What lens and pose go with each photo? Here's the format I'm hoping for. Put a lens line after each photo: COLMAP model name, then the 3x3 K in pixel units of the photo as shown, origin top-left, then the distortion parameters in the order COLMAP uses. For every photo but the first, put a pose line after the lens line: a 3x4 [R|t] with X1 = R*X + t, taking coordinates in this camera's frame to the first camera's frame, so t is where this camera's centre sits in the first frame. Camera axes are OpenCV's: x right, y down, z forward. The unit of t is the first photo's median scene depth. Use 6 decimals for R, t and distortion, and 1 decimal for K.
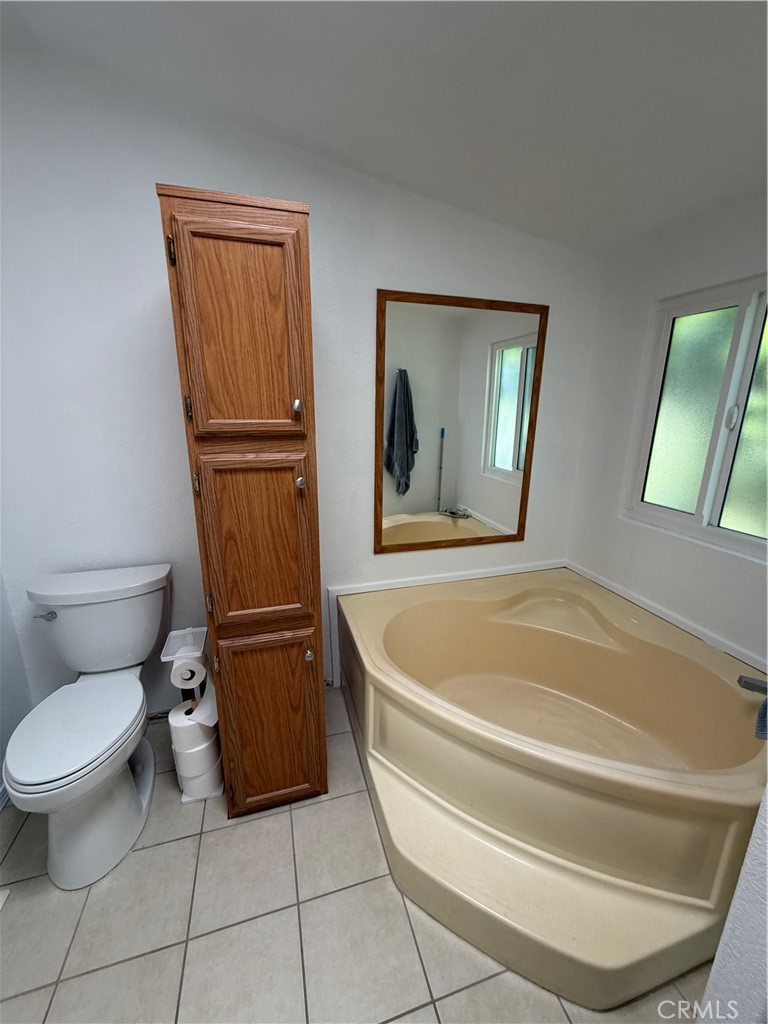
lens RADIAL K [[406.1, 0, 384.8], [0, 406.1, 511.0], [0, 0, 1]] dist [-0.000645, 0.000366]
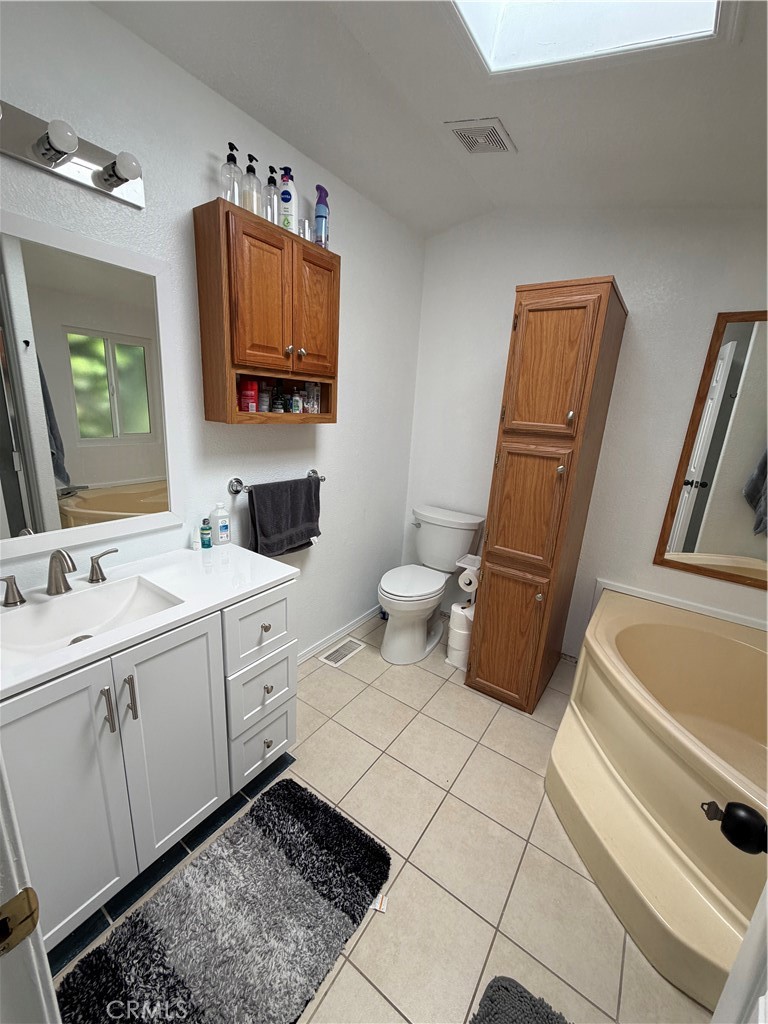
lens RADIAL K [[406.1, 0, 384.8], [0, 406.1, 511.0], [0, 0, 1]] dist [-0.000645, 0.000366]
pose [[0.623714, 0.229065, -0.747335, 0.475787], [-0.252709, 0.963844, 0.084520, 0.099121], [0.739675, 0.136142, 0.659049, -0.346111]]
